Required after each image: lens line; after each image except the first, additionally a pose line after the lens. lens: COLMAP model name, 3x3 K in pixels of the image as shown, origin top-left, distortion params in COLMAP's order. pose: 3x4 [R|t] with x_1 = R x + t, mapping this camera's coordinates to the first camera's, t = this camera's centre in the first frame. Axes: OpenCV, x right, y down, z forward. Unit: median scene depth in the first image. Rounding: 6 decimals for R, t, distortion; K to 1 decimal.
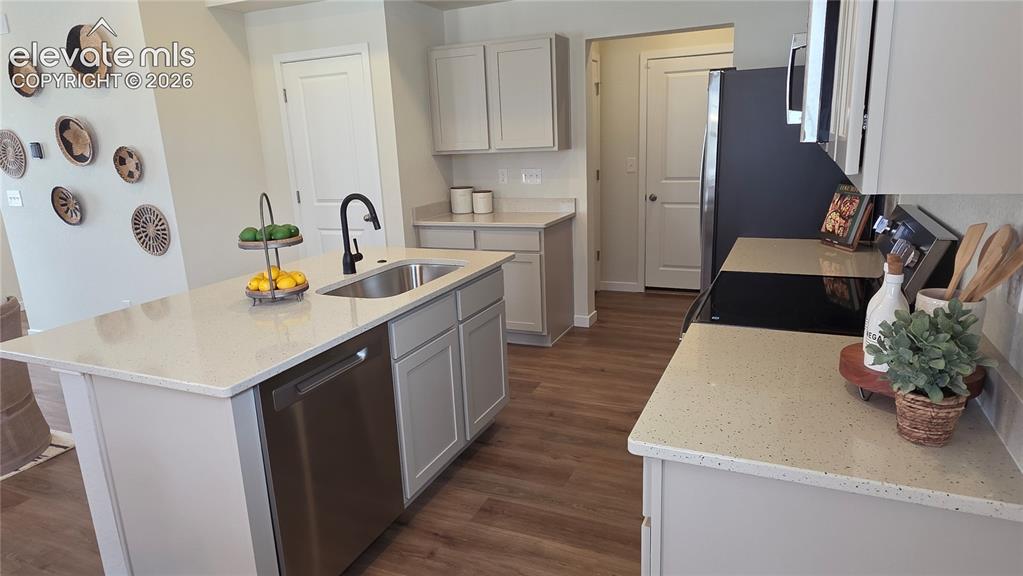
lens RADIAL K [[621.9, 0, 508.0], [0, 621.9, 288.9], [0, 0, 1]] dist [0.009748, -0.003849]
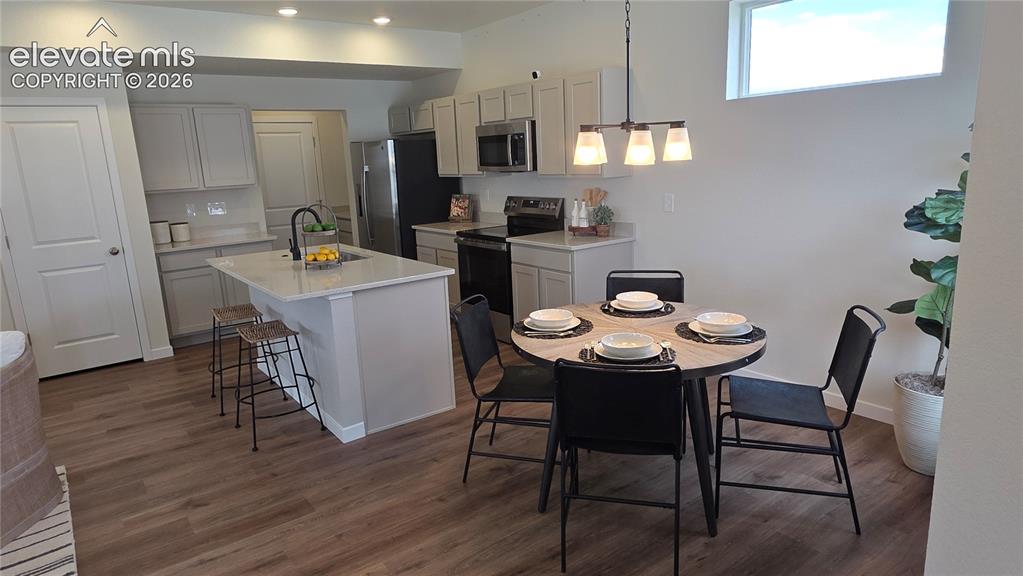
lens RADIAL K [[621.9, 0, 508.0], [0, 621.9, 288.9], [0, 0, 1]] dist [0.009748, -0.003849]
pose [[0.484210, -0.161661, 0.859887, -0.905335], [0.233153, 0.971087, 0.051276, 0.059727], [-0.843315, 0.175657, 0.507902, -0.143165]]
